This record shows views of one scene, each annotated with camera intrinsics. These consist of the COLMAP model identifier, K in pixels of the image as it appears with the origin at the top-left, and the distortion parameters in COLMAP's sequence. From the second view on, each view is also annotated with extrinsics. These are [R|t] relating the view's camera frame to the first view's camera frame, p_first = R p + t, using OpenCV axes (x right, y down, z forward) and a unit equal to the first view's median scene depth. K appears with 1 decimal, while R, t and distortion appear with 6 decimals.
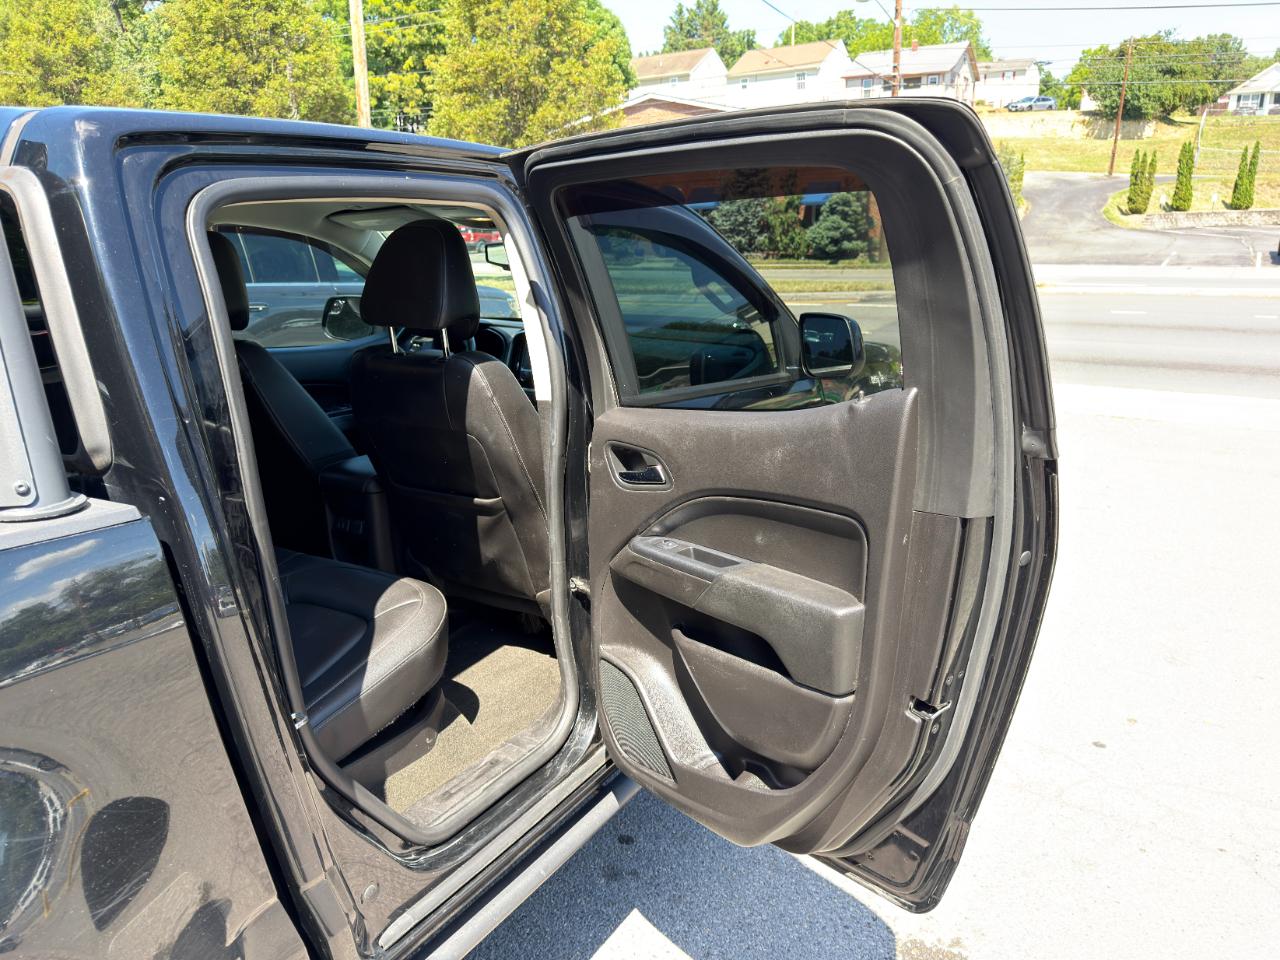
lens RADIAL K [[925.4, 0, 645.6], [0, 925.4, 487.7], [0, 0, 1]] dist [0.015275, -0.029631]
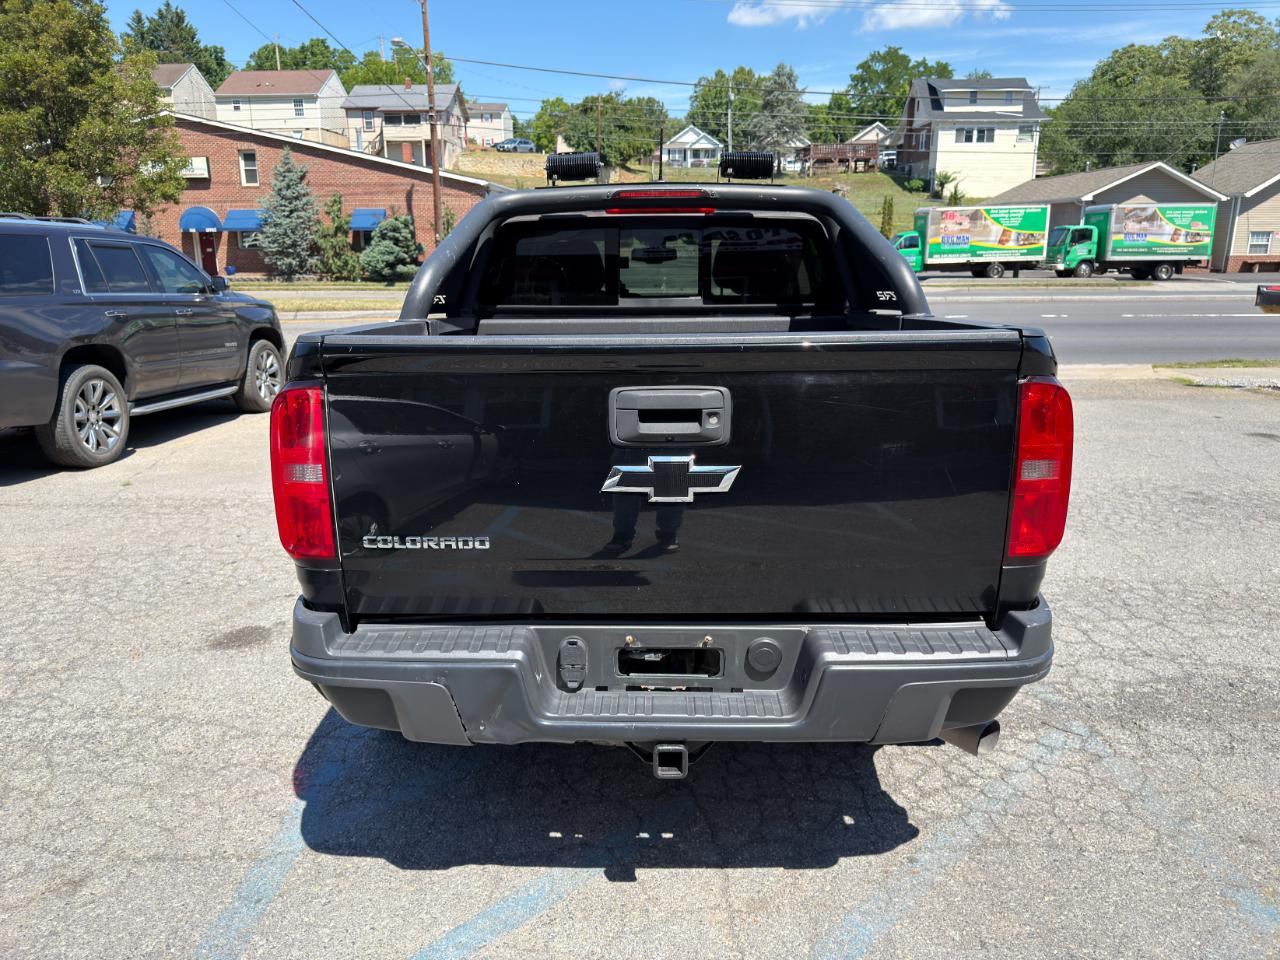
lens RADIAL K [[925.4, 0, 645.6], [0, 925.4, 487.7], [0, 0, 1]] dist [0.015275, -0.029631]
pose [[0.857049, -0.115706, 0.502076, -0.079129], [0.129186, 0.991588, 0.007994, 0.013195], [-0.498777, 0.058010, 0.864787, -0.039221]]
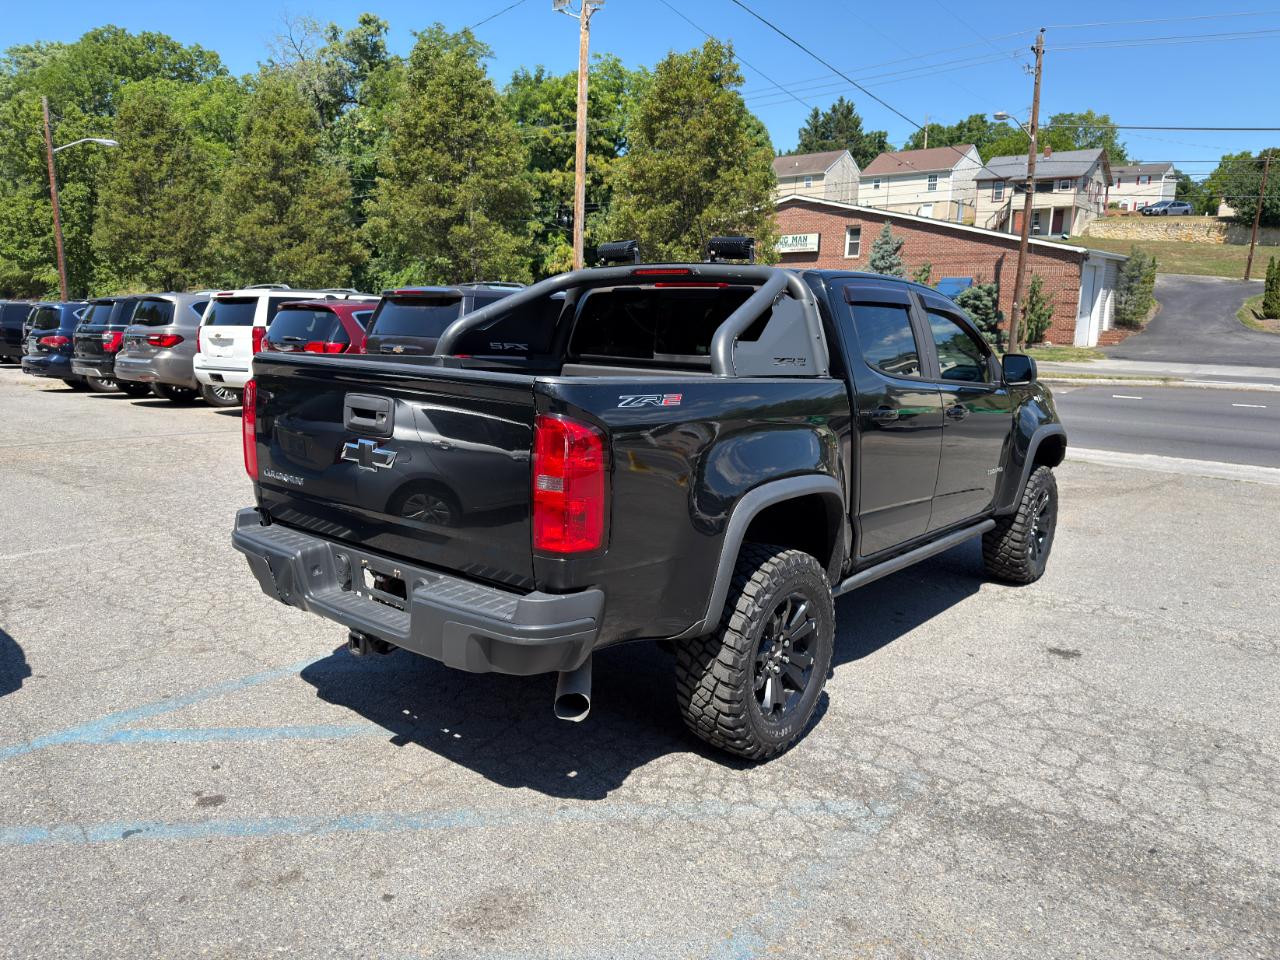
lens RADIAL K [[927.4, 0, 613.0], [0, 927.4, 479.9], [0, 0, 1]] dist [0.008836, -0.023221]
pose [[0.987757, 0.063887, -0.142319, -0.024055], [-0.076742, 0.993271, -0.086739, 0.020156], [0.135819, 0.096599, 0.986013, -0.069025]]
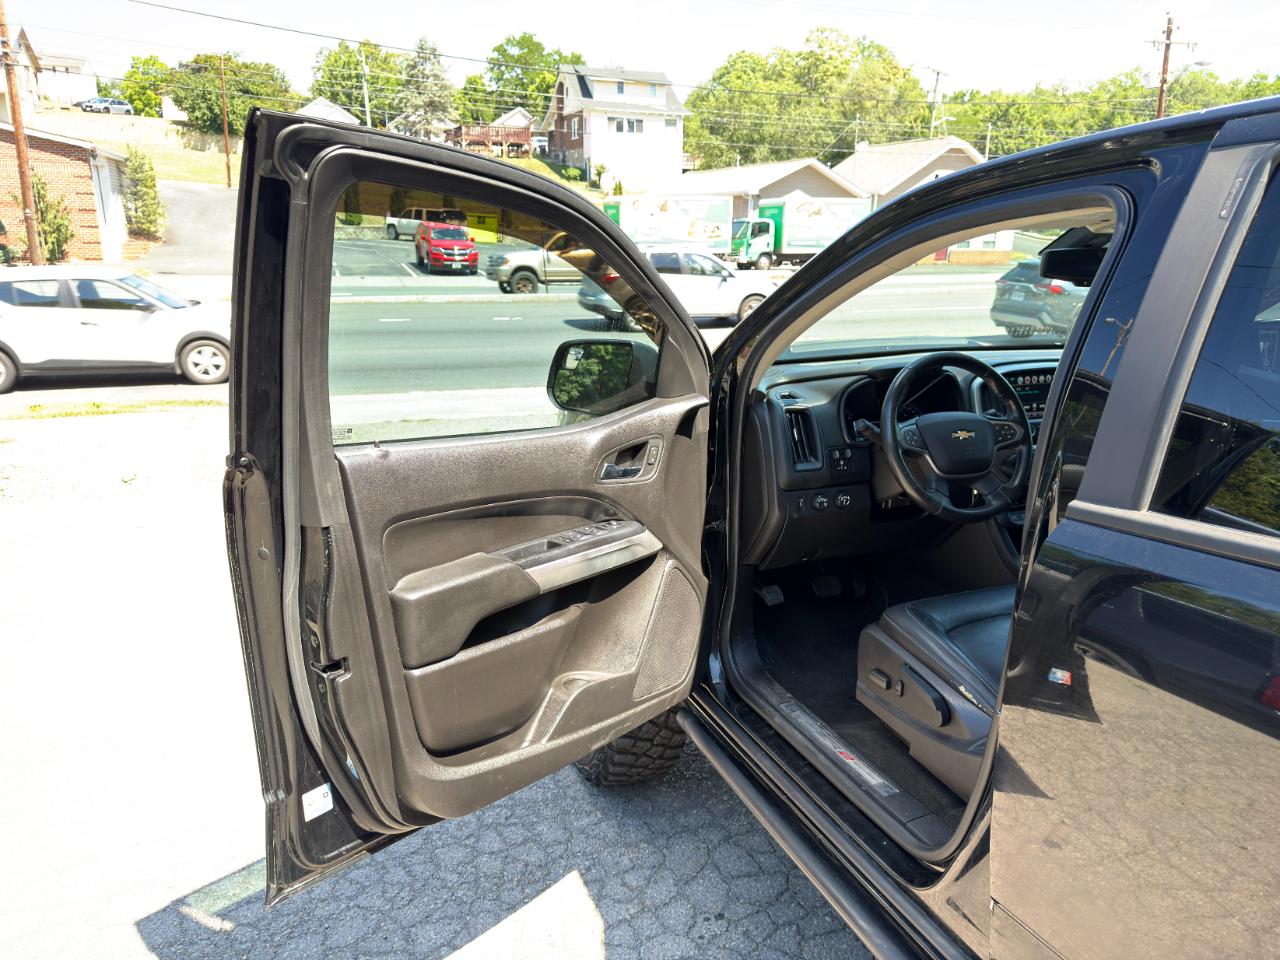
lens RADIAL K [[898.7, 0, 633.4], [0, 898.7, 498.1], [0, 0, 1]] dist [-0.002383, -0.007361]
pose [[0.602614, -0.198671, 0.772908, -0.059706], [0.191927, 0.976169, 0.101278, -0.016389], [-0.774610, 0.087310, 0.626383, 0.060937]]
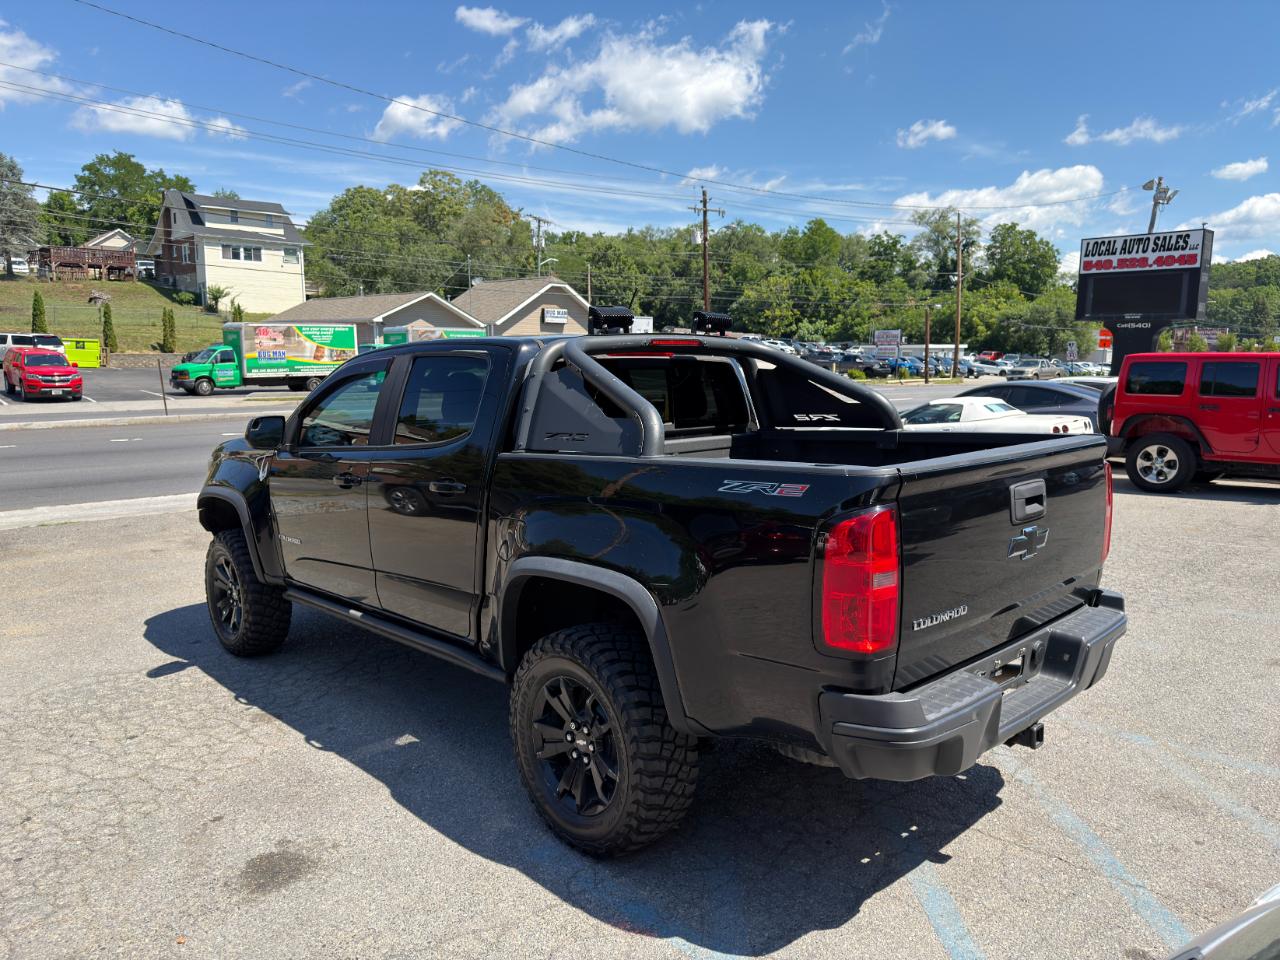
lens RADIAL K [[911.0, 0, 672.7], [0, 911.0, 484.8], [0, 0, 1]] dist [0.029142, -0.060246]
pose [[0.223731, -0.110891, 0.968322, -0.129045], [0.252202, 0.966256, 0.052383, -0.001894], [-0.941455, 0.232493, 0.244149, 0.008698]]
